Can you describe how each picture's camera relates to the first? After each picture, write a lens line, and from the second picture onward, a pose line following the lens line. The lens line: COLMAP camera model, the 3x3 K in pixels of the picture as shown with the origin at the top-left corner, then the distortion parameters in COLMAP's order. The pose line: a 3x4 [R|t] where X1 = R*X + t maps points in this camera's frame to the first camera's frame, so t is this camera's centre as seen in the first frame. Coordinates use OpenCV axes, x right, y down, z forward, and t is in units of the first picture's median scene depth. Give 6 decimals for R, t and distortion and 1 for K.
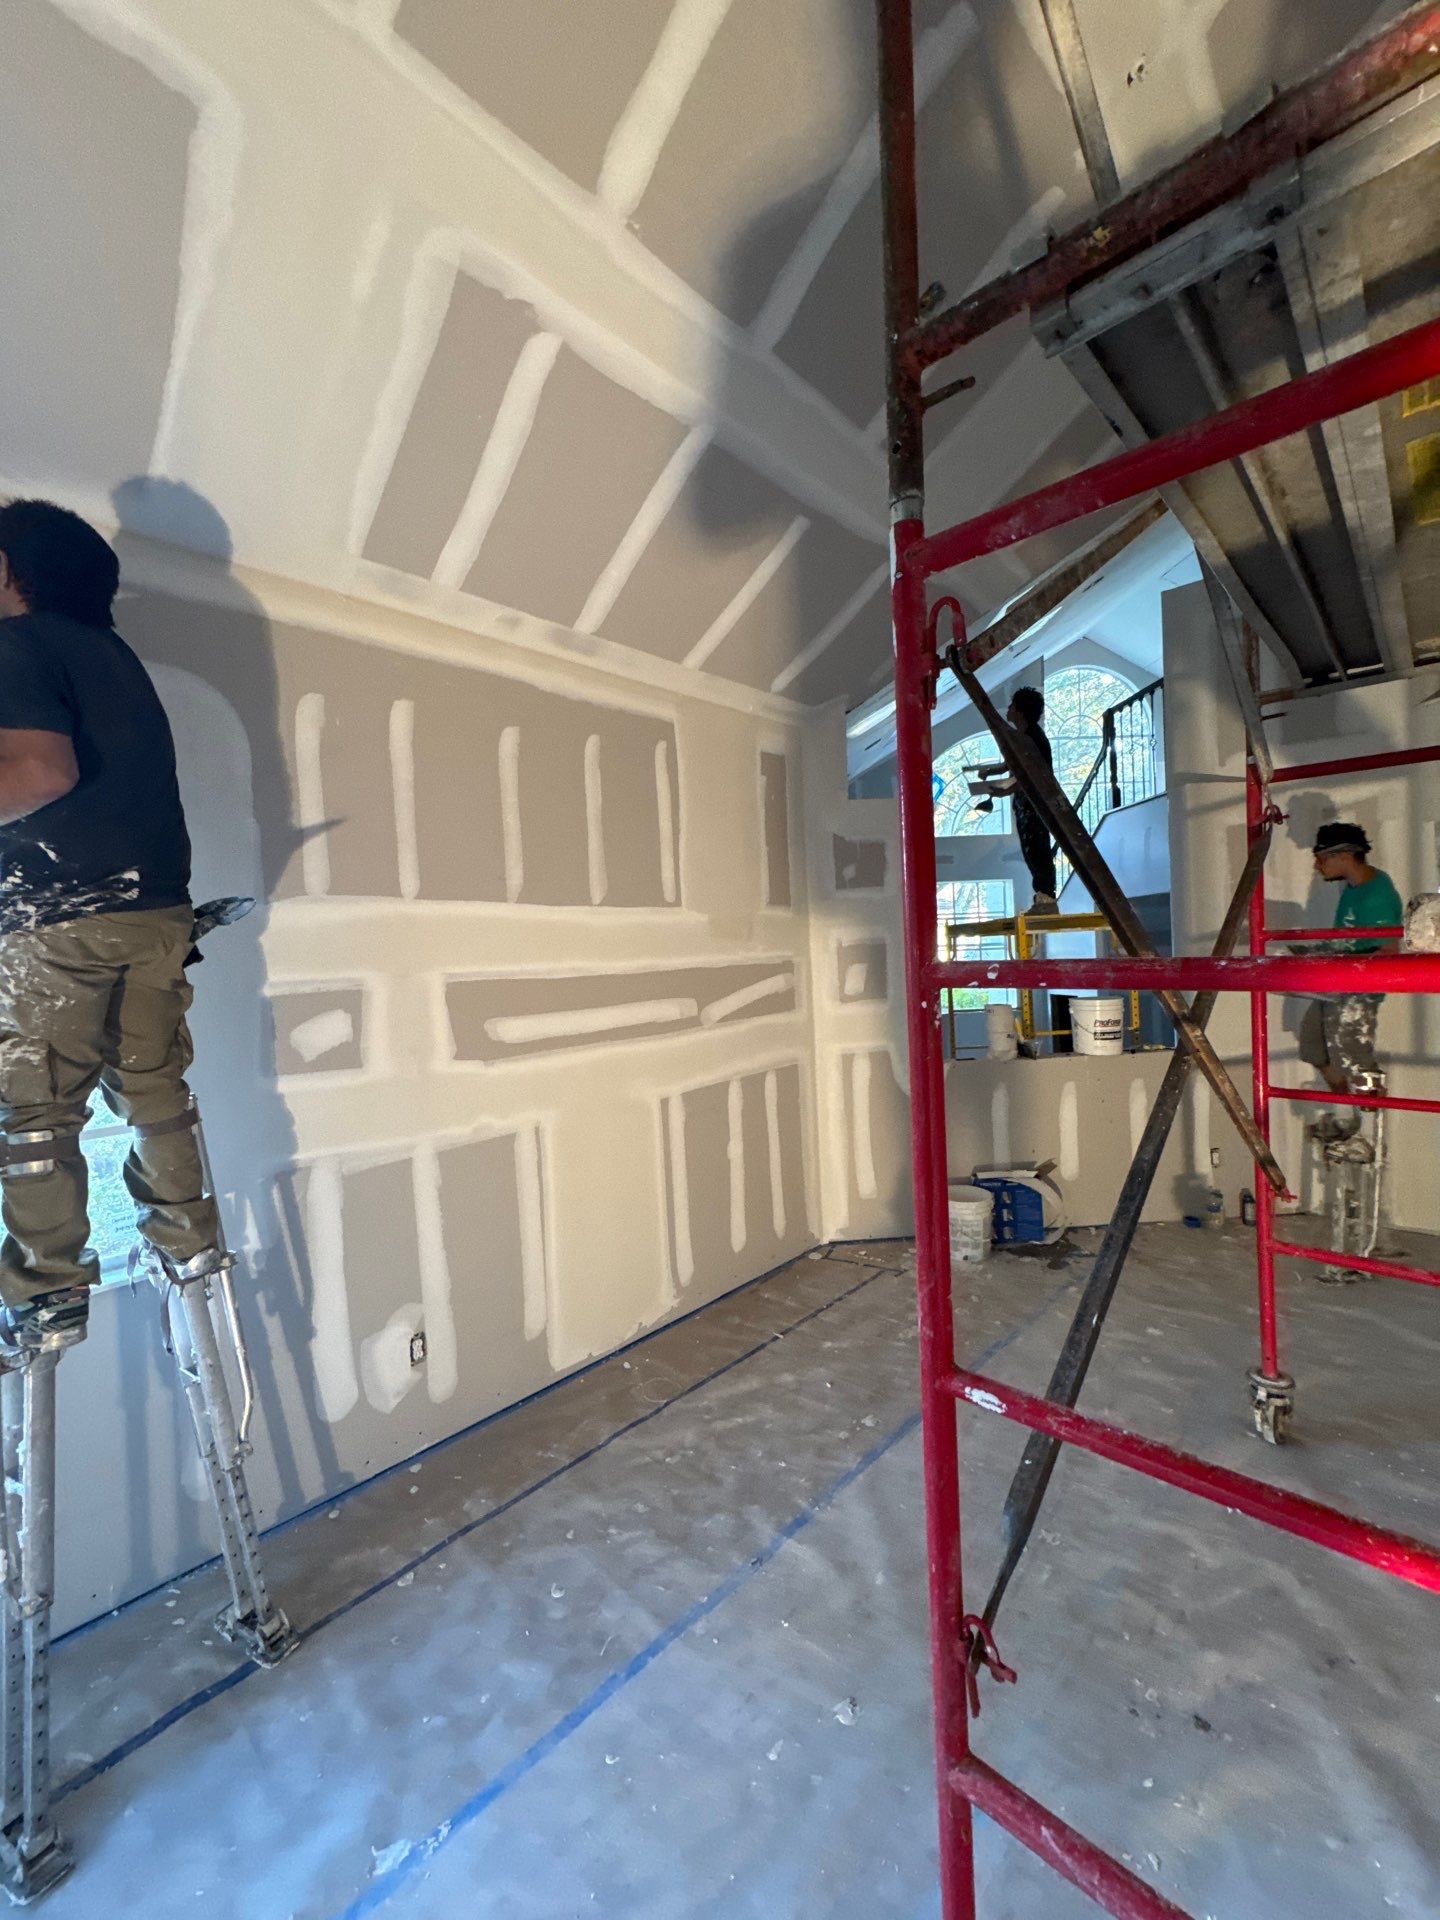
lens RADIAL K [[767.7, 0, 721.3], [0, 767.7, 963.5], [0, 0, 1]] dist [-0.002581, 0.000234]
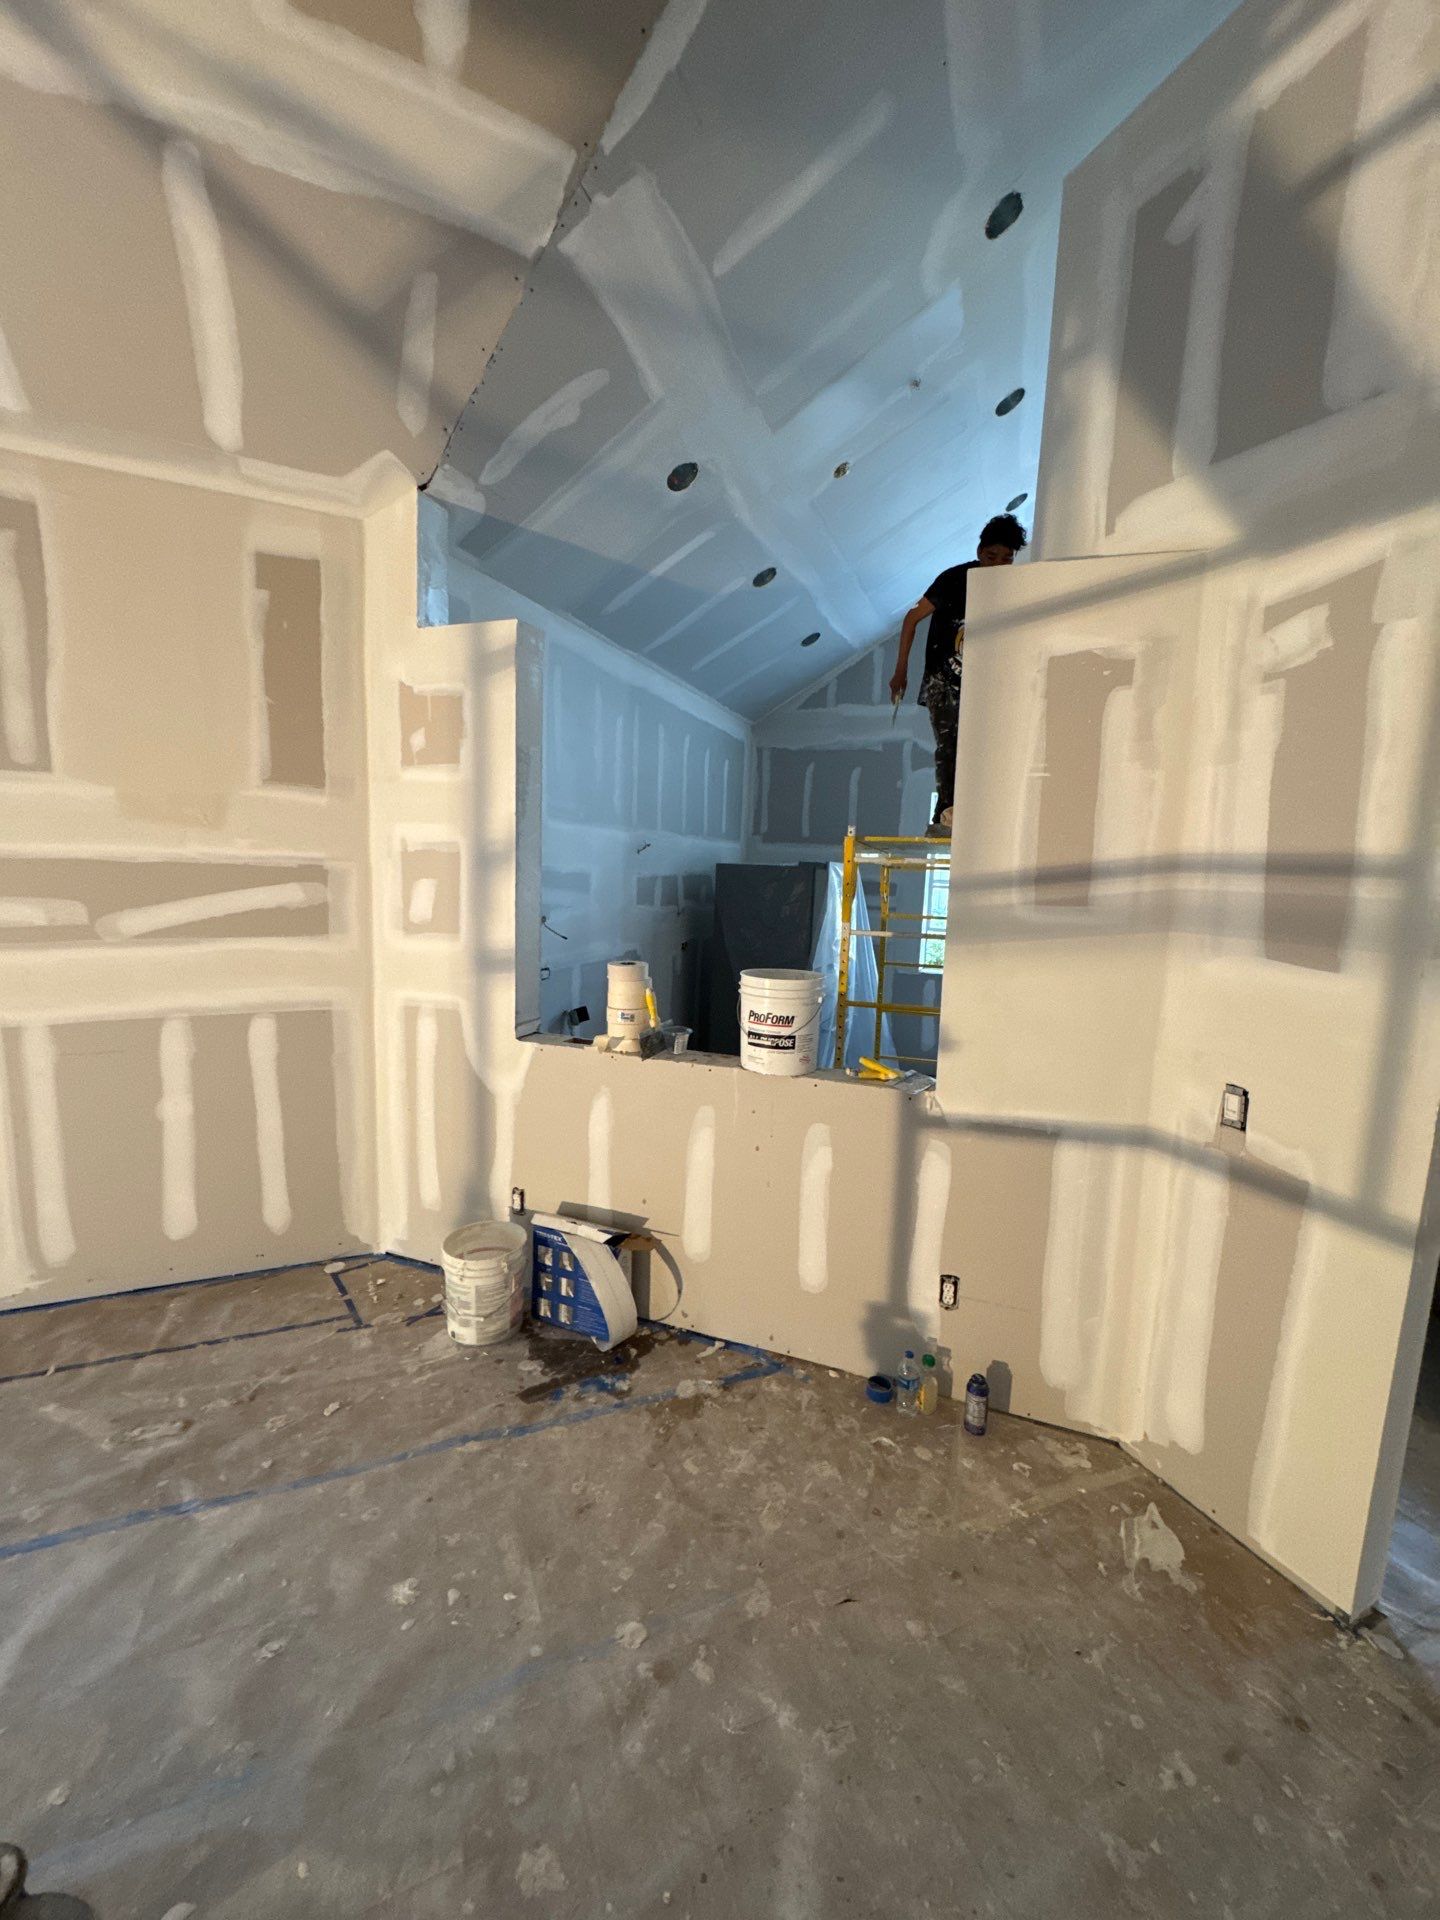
lens RADIAL K [[767.7, 0, 715.5], [0, 767.7, 962.6], [0, 0, 1]] dist [-0.002581, 0.000234]
pose [[0.920861, 0.123246, -0.369898, 0.790431], [-0.083241, 0.988997, 0.122297, -0.036134], [0.380900, -0.081828, 0.920988, 0.542145]]
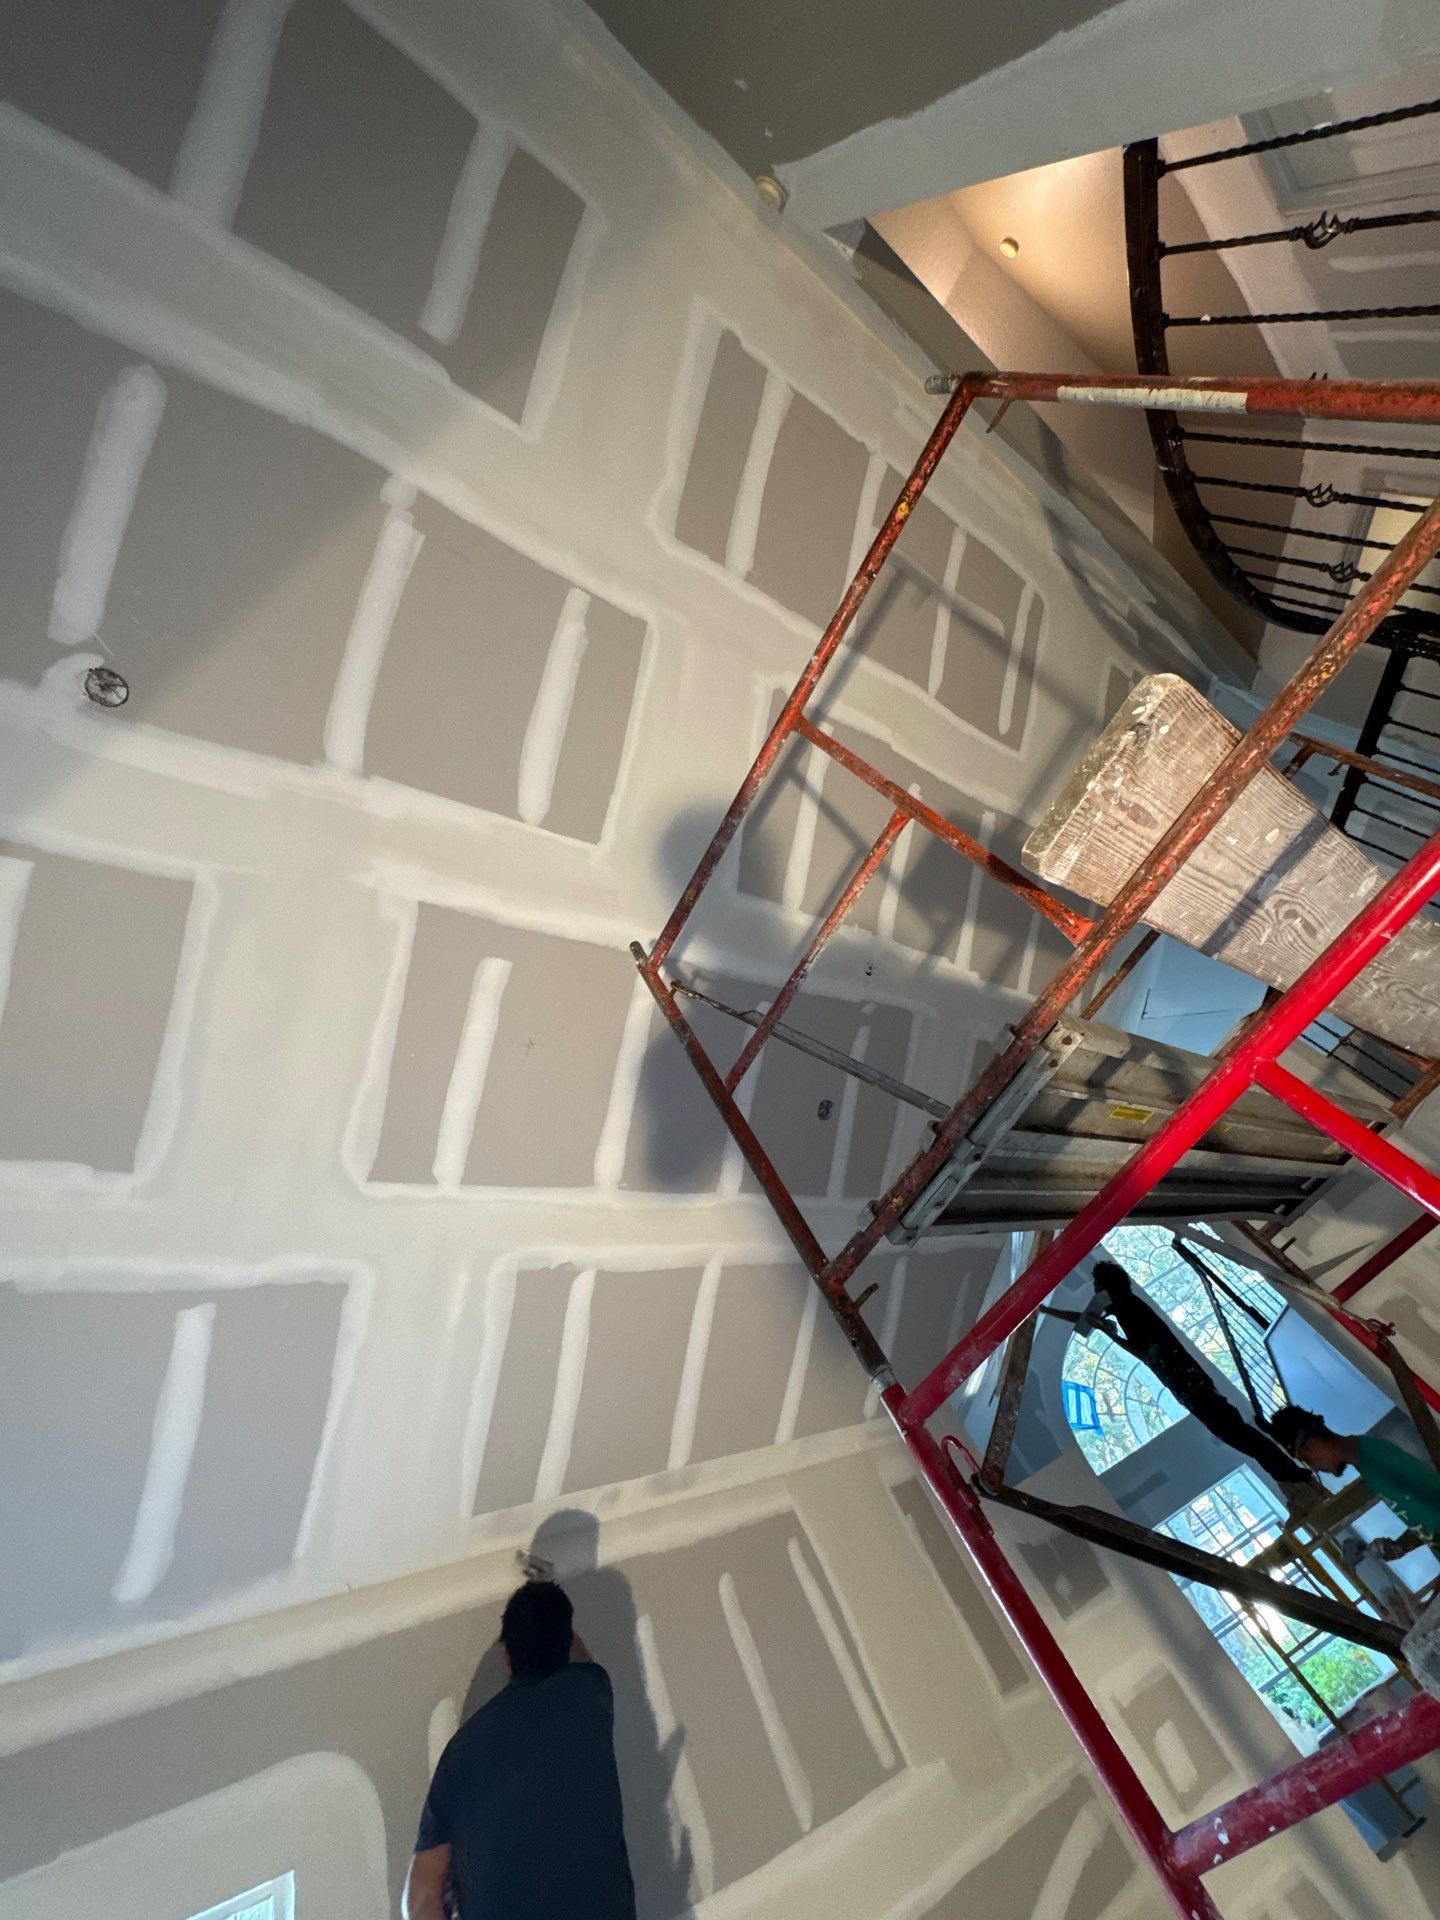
lens RADIAL K [[767.7, 0, 717.0], [0, 767.7, 958.6], [0, 0, 1]] dist [-0.002581, 0.000234]
pose [[0.895534, -0.429441, 0.116612, 0.027854], [0.365498, 0.560370, -0.743234, -0.021784], [0.253829, 0.708213, 0.658790, -0.099062]]
